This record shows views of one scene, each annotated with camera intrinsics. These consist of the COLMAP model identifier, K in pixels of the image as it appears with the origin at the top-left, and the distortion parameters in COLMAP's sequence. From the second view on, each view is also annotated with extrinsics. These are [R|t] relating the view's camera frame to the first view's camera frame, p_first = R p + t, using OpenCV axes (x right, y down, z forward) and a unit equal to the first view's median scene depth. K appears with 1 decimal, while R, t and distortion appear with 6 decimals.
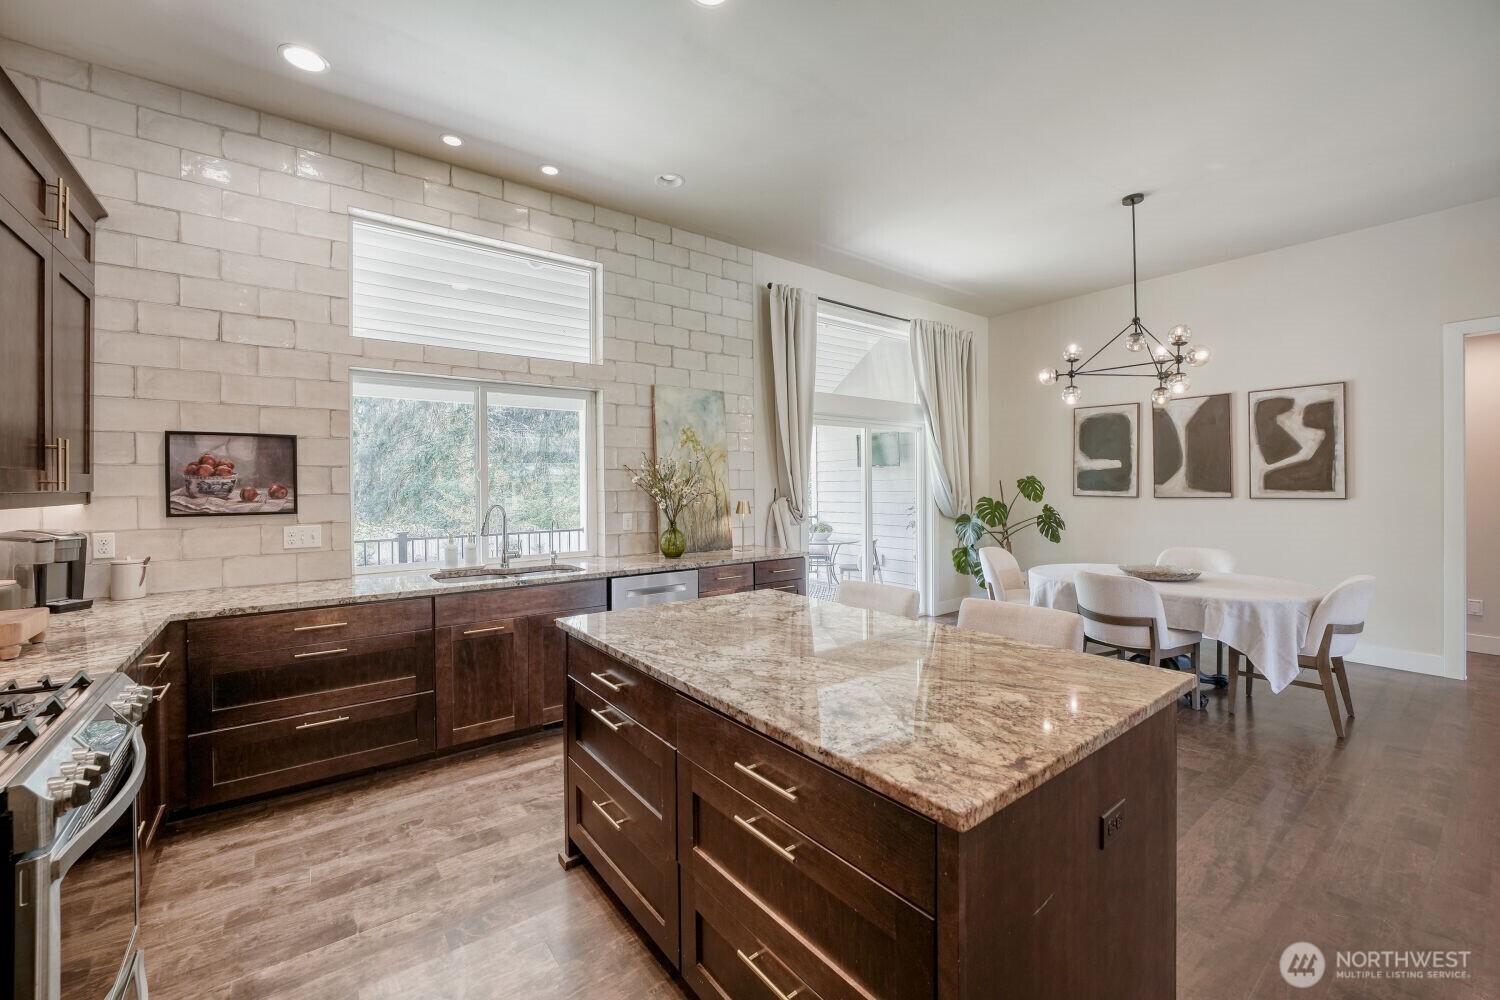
lens RADIAL K [[624.6, 0, 738.3], [0, 624.6, 477.5], [0, 0, 1]] dist [-0.014567, 0.001356]
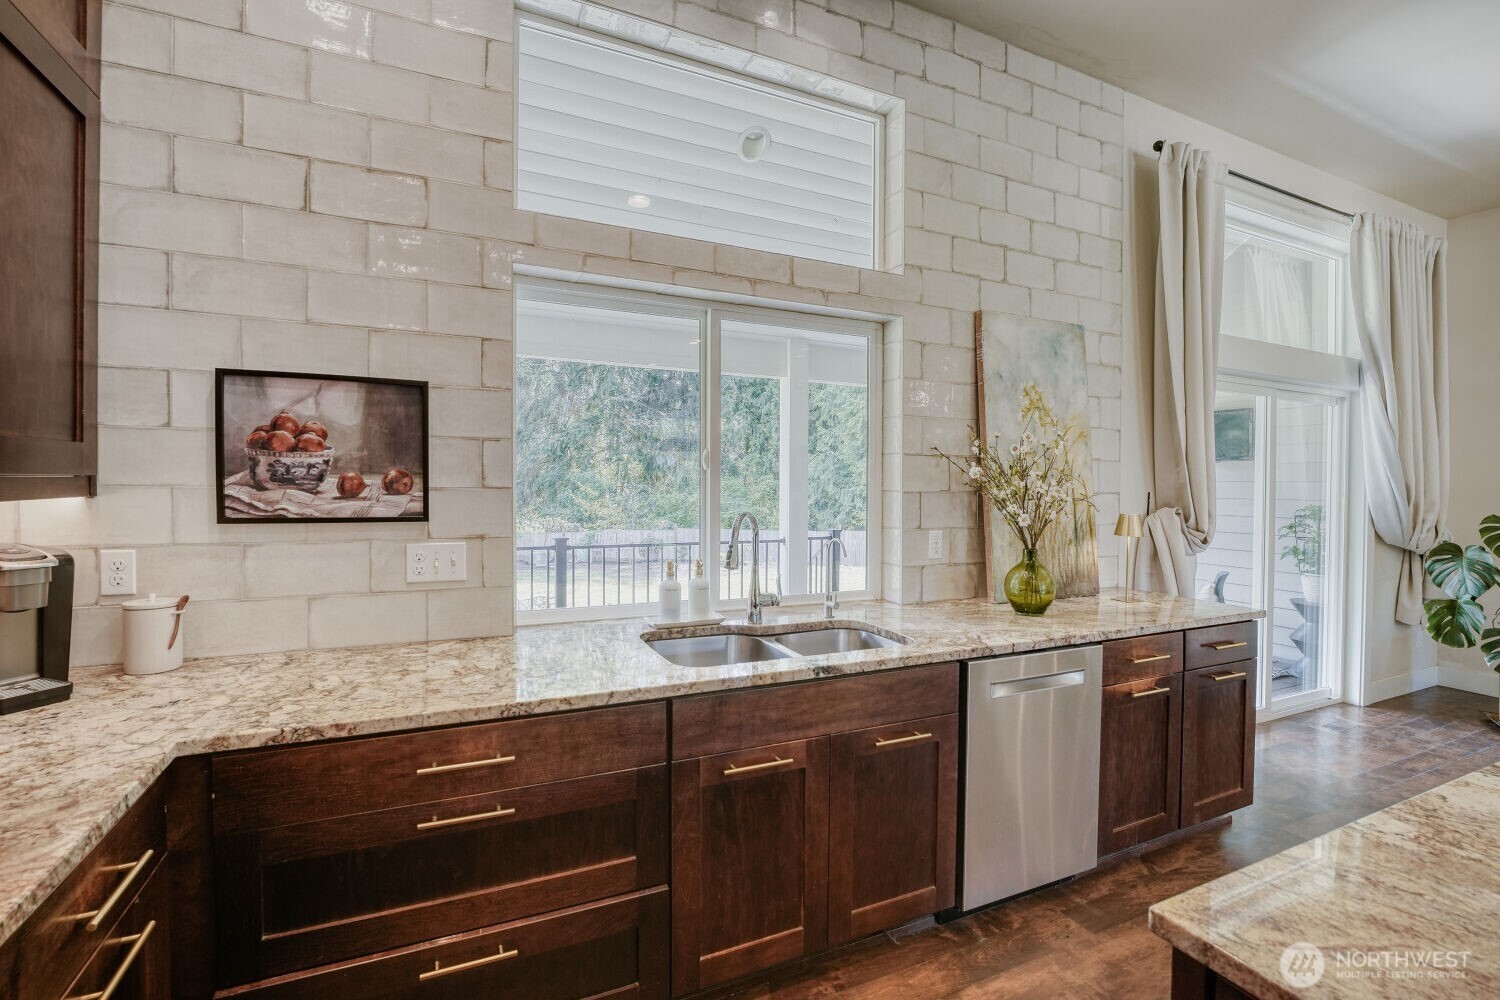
lens RADIAL K [[683.7, 0, 734.5], [0, 683.7, 490.8], [0, 0, 1]] dist [-0.017877, 0.000870]
pose [[0.977634, 0.023927, -0.208950, -0.252122], [-0.018434, 0.999432, 0.028197, 0.006543], [0.209506, -0.023714, 0.977520, 0.368514]]
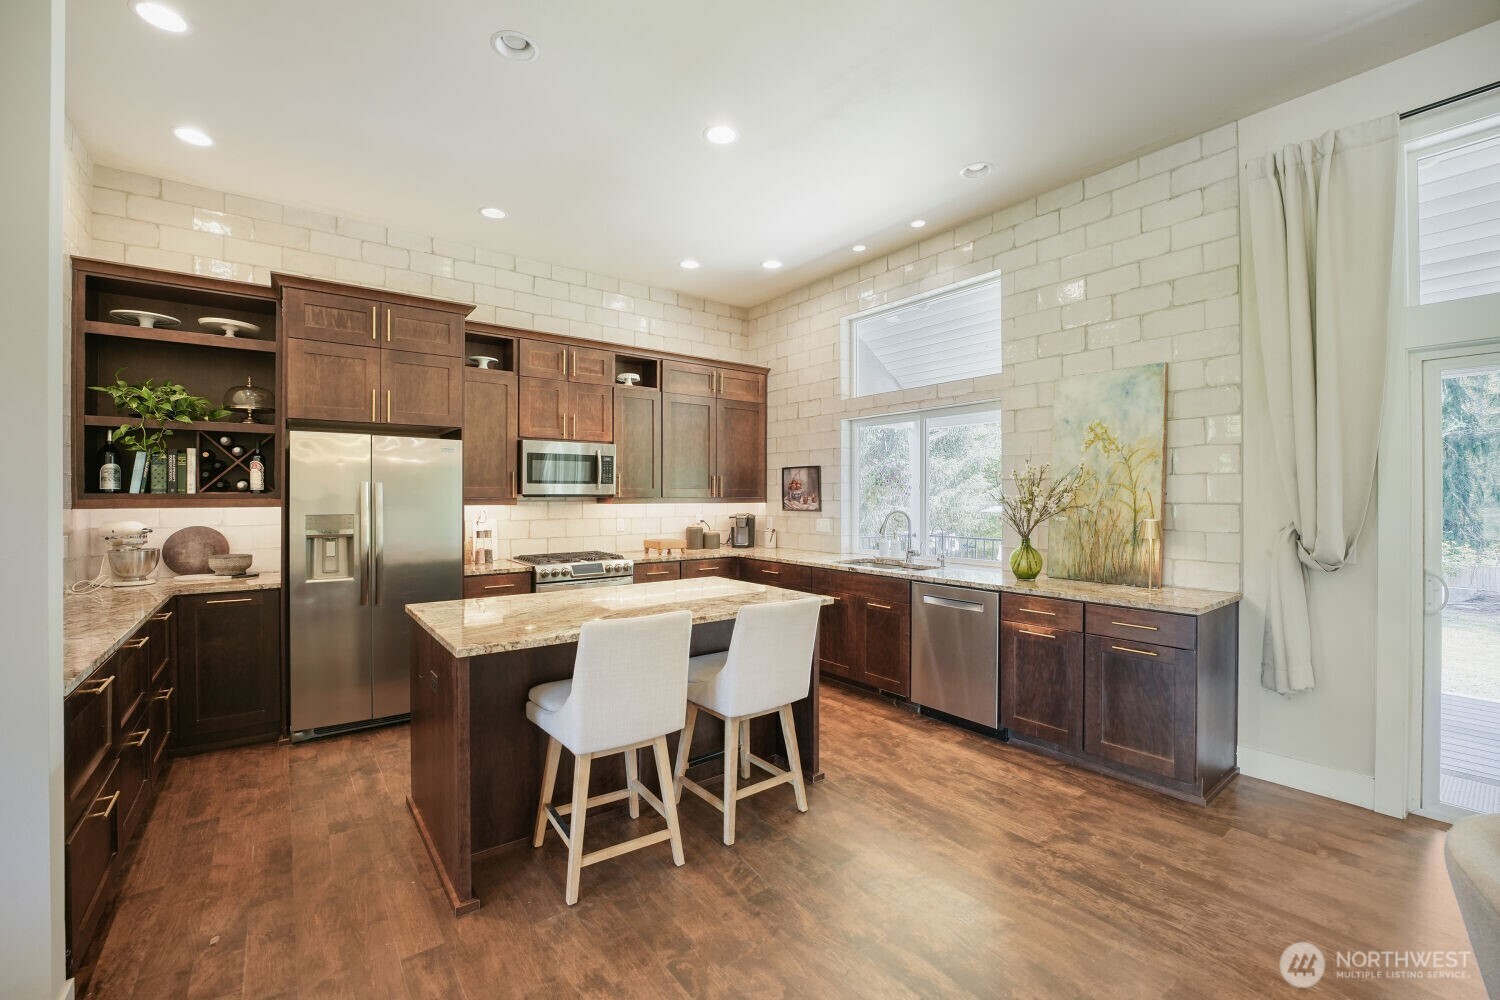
lens RADIAL K [[624.6, 0, 738.8], [0, 624.6, 492.4], [0, 0, 1]] dist [-0.014567, 0.001356]
pose [[-0.006749, 0.001194, -0.999977, 0.823087], [0.012285, 0.999924, 0.001111, 0.001101], [0.999902, -0.012278, -0.006763, 0.641517]]
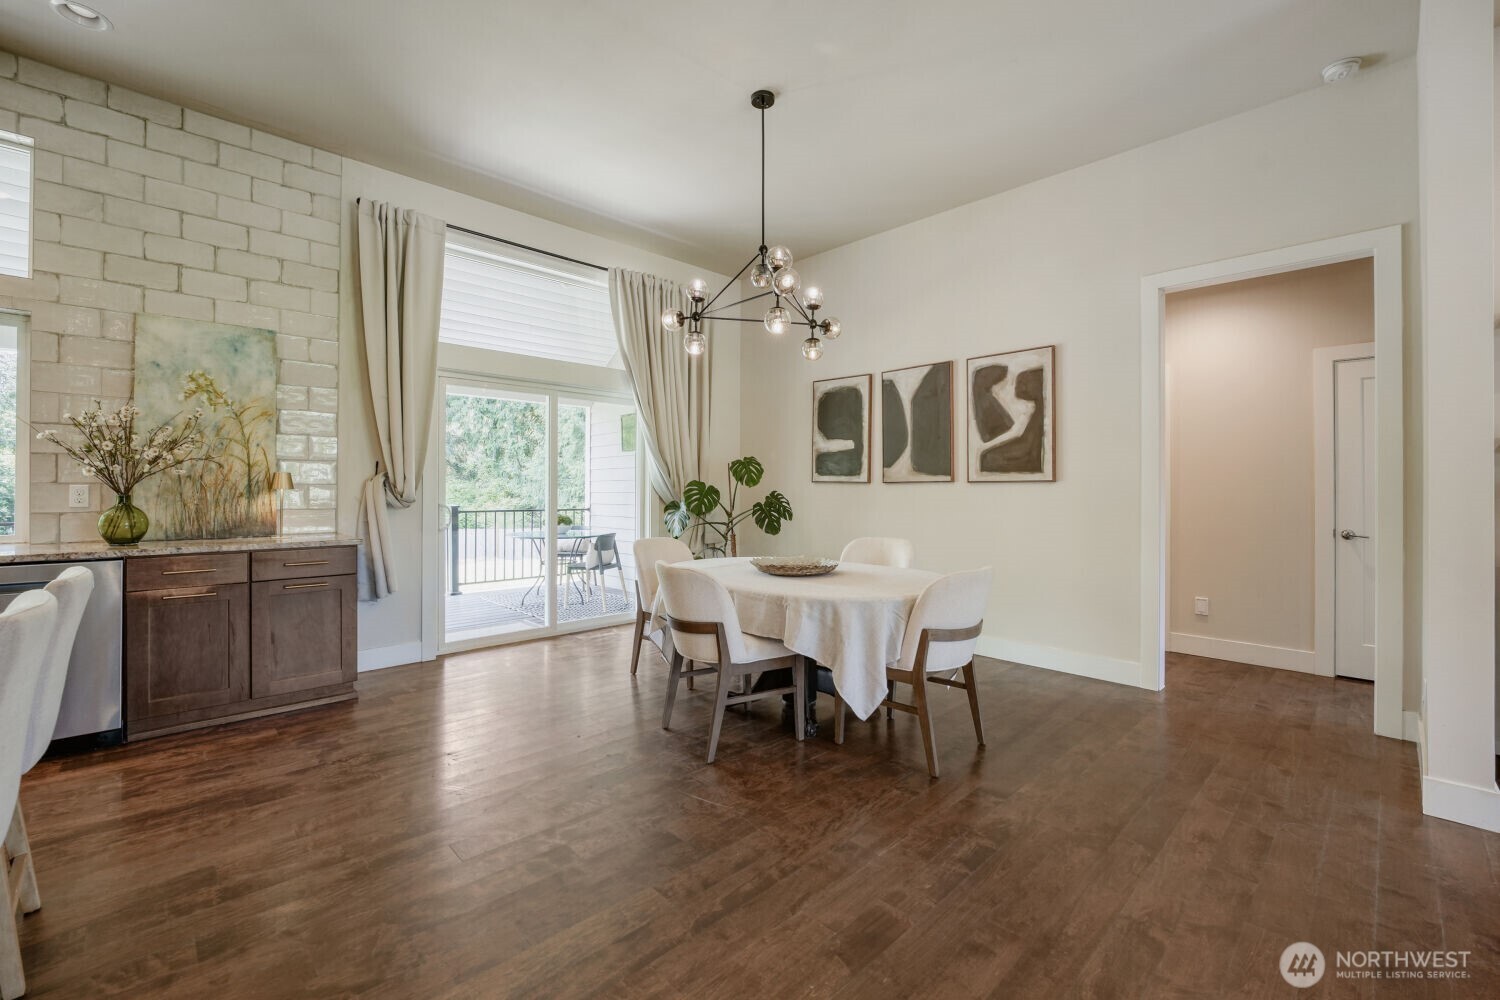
lens RADIAL K [[624.6, 0, 748.6], [0, 624.6, 484.6], [0, 0, 1]] dist [-0.014567, 0.001356]
pose [[0.994404, 0.011296, 0.105036, 0.582121], [-0.011899, 0.999916, 0.005114, 0.049073], [-0.104970, -0.006335, 0.994455, 0.220018]]
